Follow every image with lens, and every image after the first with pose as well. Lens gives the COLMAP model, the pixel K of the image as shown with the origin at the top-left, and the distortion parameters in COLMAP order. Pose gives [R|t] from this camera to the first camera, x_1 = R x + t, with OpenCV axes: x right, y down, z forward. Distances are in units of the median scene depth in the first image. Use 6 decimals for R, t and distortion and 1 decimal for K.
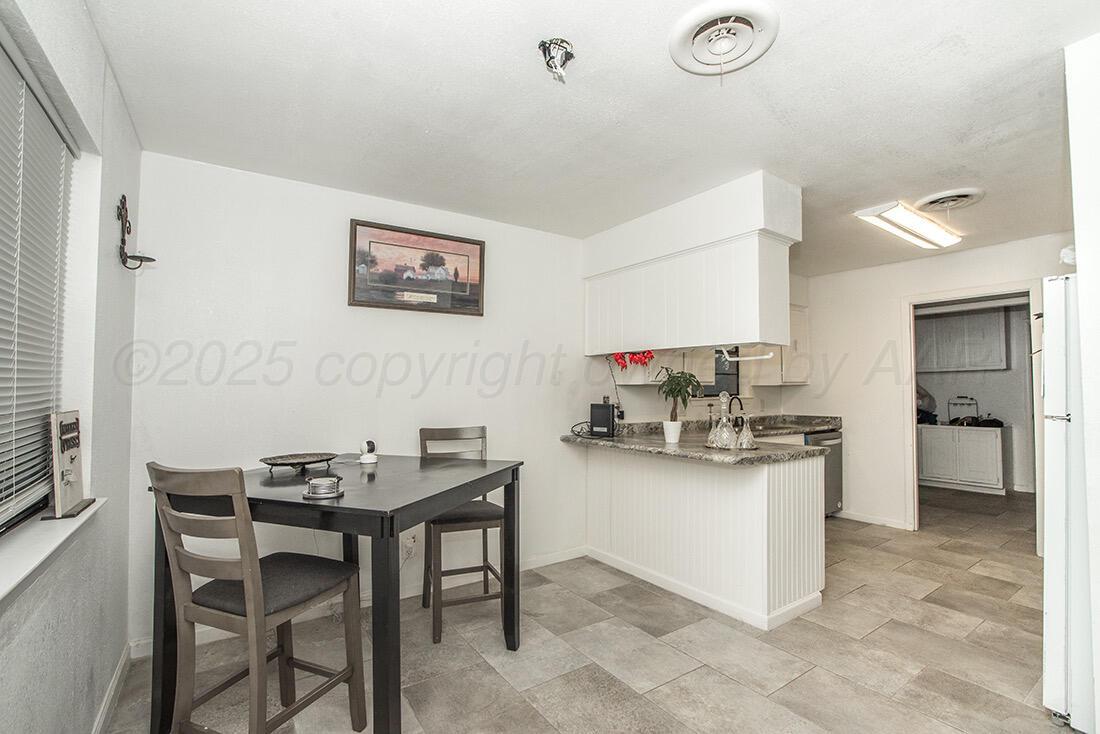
lens RADIAL K [[486.5, 0, 550.0], [0, 486.5, 367.0], [0, 0, 1]] dist [-0.072524, 0.021044]
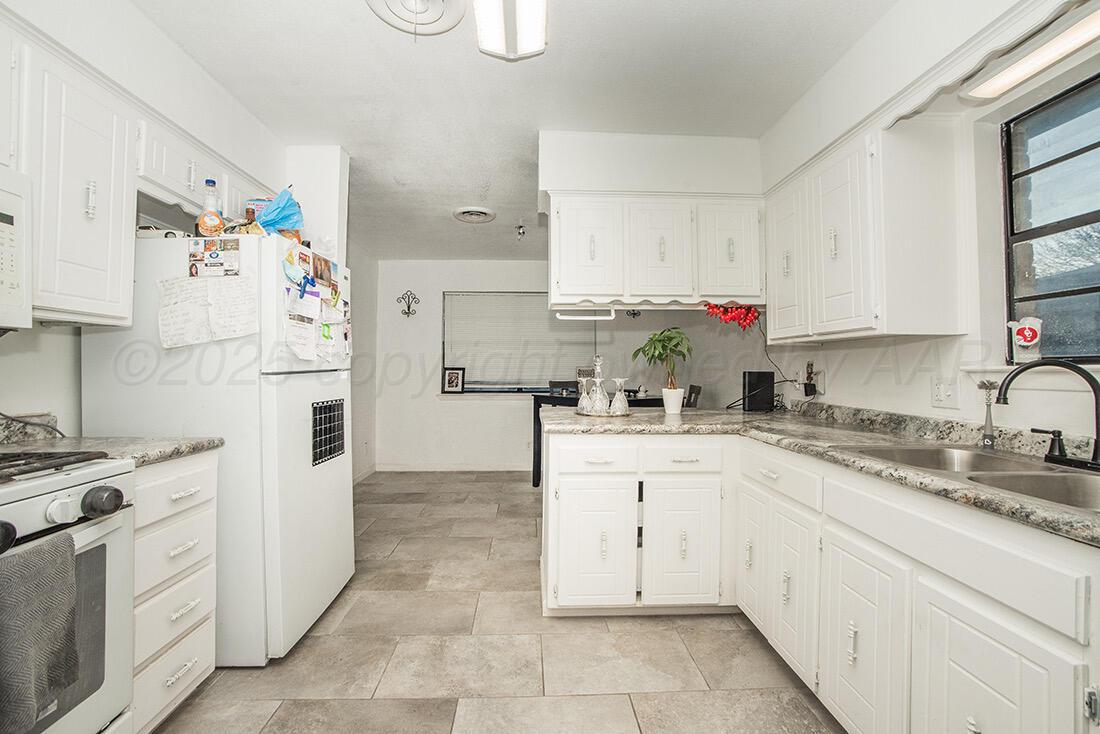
lens RADIAL K [[486.5, 0, 550.0], [0, 486.5, 367.0], [0, 0, 1]] dist [-0.072524, 0.021044]
pose [[-0.520933, -0.003952, -0.853589, 1.418921], [0.036959, 0.998947, -0.027180, 0.112540], [0.852797, -0.045706, -0.520238, 1.620160]]
